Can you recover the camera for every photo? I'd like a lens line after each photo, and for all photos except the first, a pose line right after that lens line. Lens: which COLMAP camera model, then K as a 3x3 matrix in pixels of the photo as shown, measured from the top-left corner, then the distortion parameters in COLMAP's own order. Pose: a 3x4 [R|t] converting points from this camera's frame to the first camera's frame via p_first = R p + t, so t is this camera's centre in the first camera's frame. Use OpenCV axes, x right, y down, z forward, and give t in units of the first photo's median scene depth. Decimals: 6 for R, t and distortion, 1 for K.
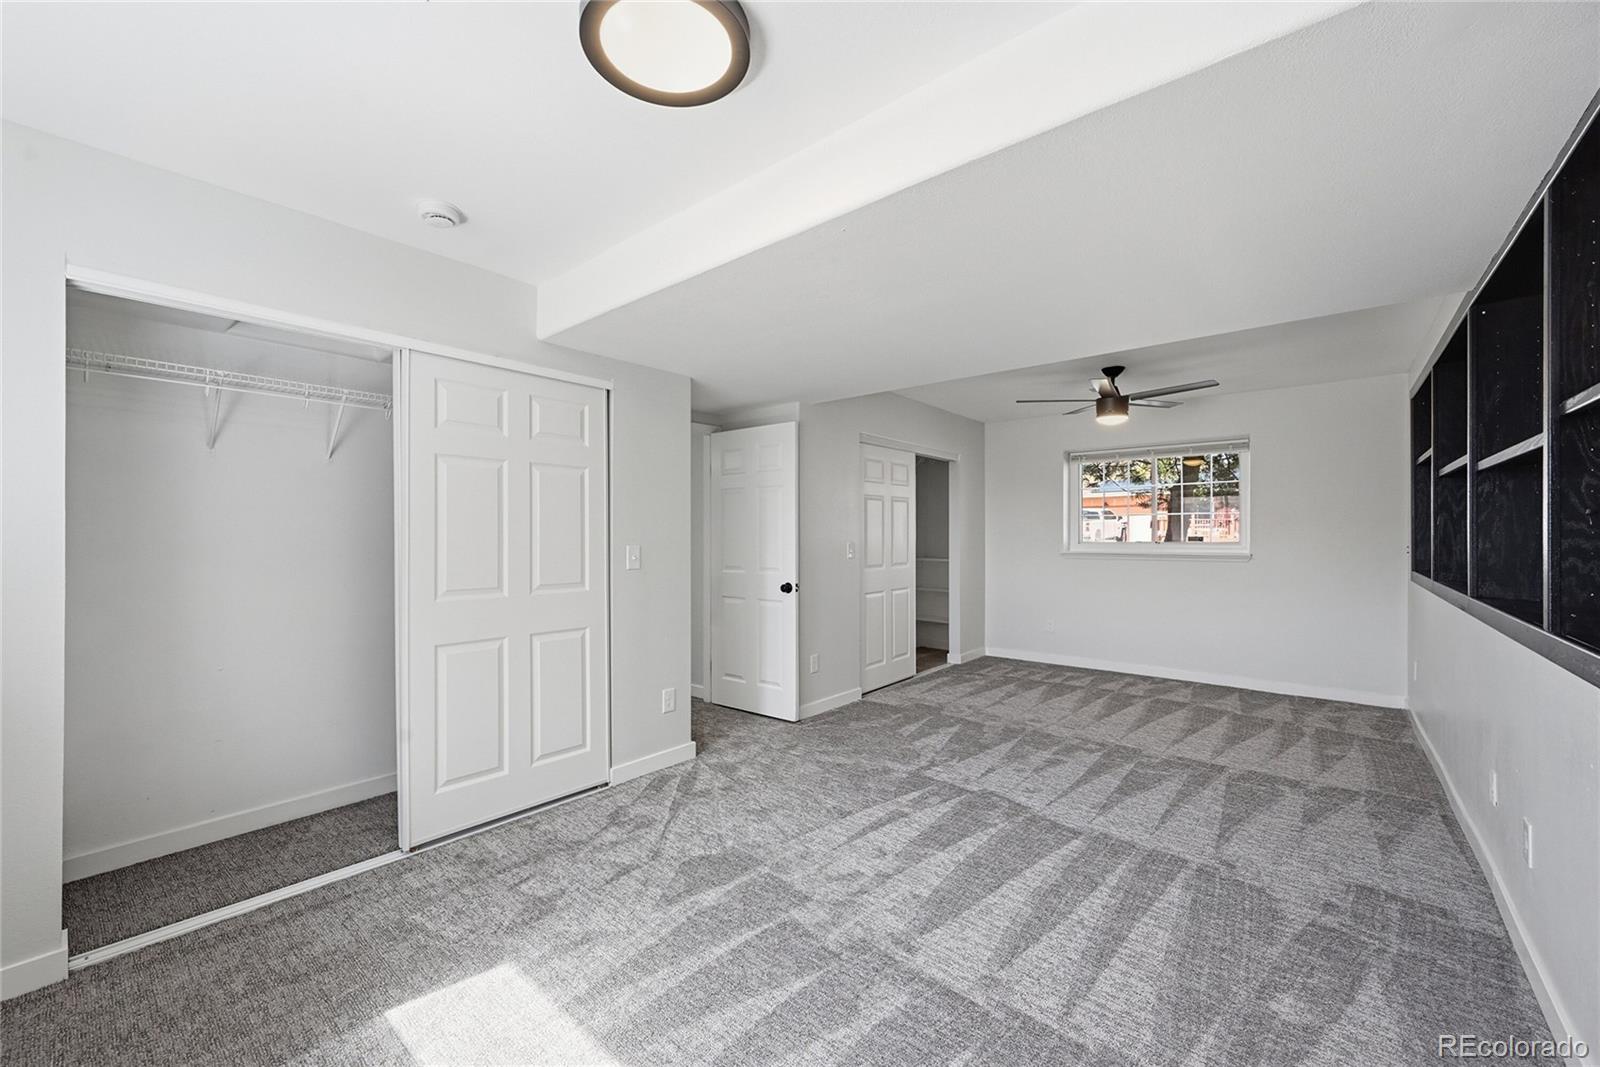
lens RADIAL K [[630.3, 0, 802.9], [0, 630.3, 533.0], [0, 0, 1]] dist [-0.006349, 0.000129]
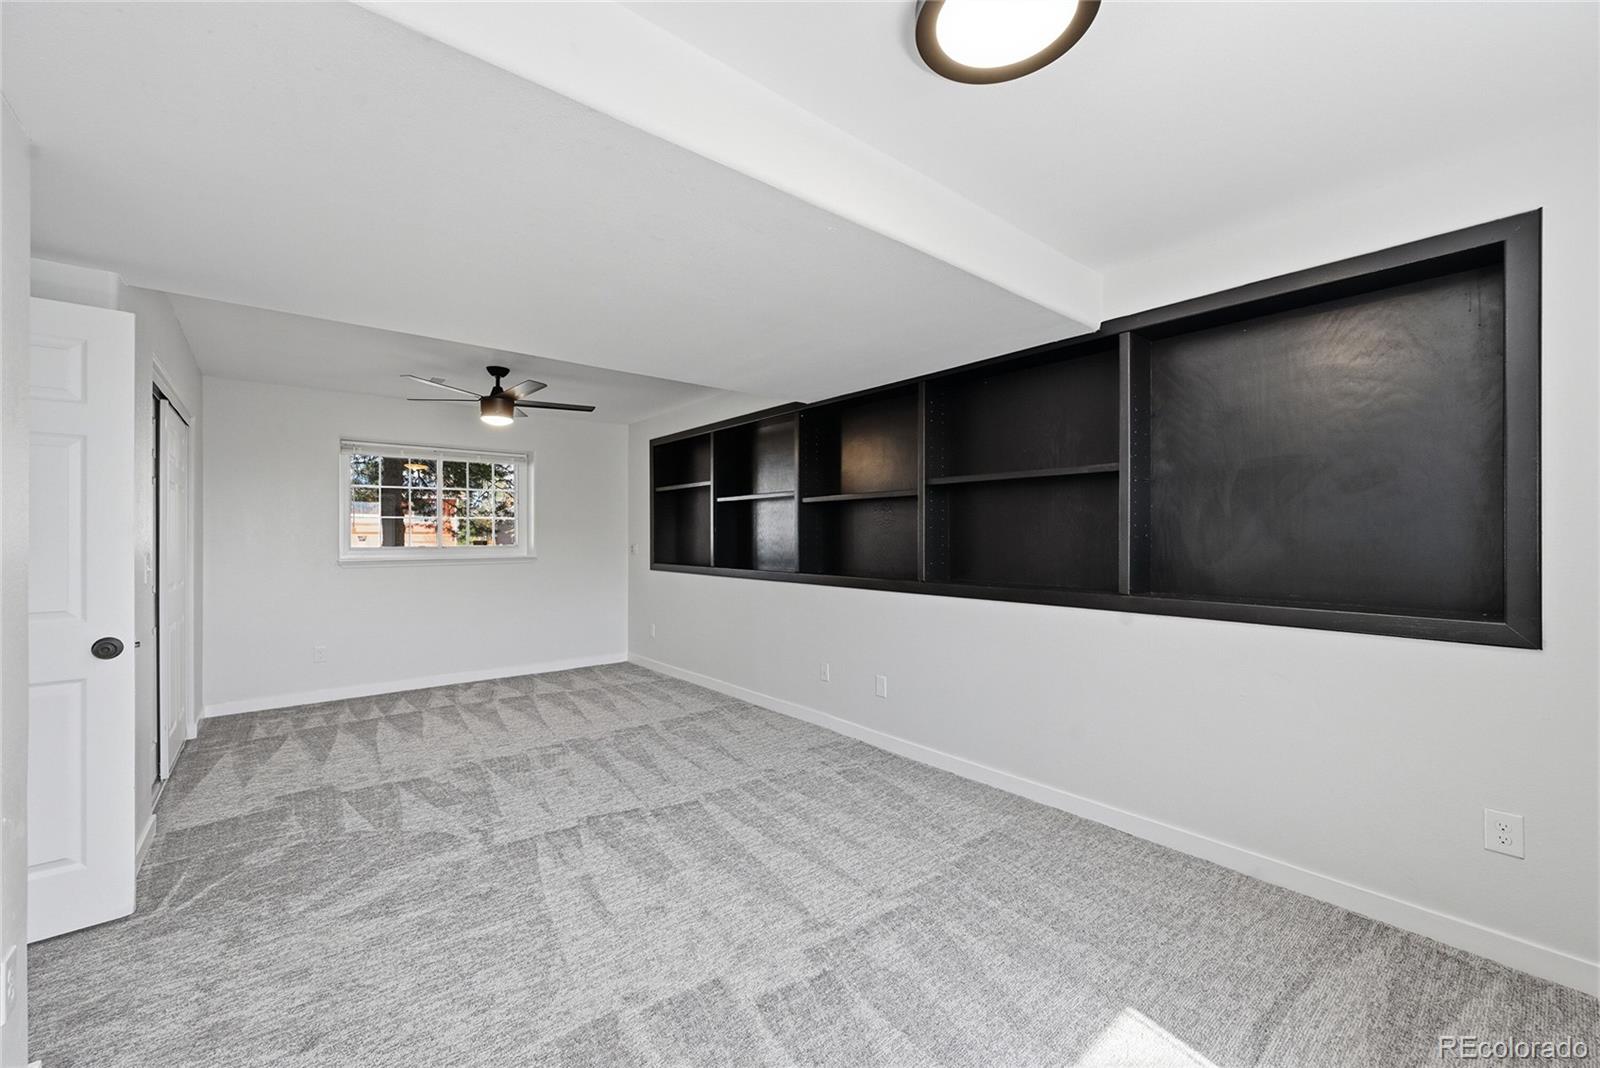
lens RADIAL K [[630.3, 0, 803.3], [0, 630.3, 535.4], [0, 0, 1]] dist [-0.006349, 0.000129]
pose [[0.180252, 0.001729, 0.983619, -0.489316], [0.003872, 0.999989, -0.002468, 0.003112], [-0.983613, 0.004254, 0.180243, 0.466649]]
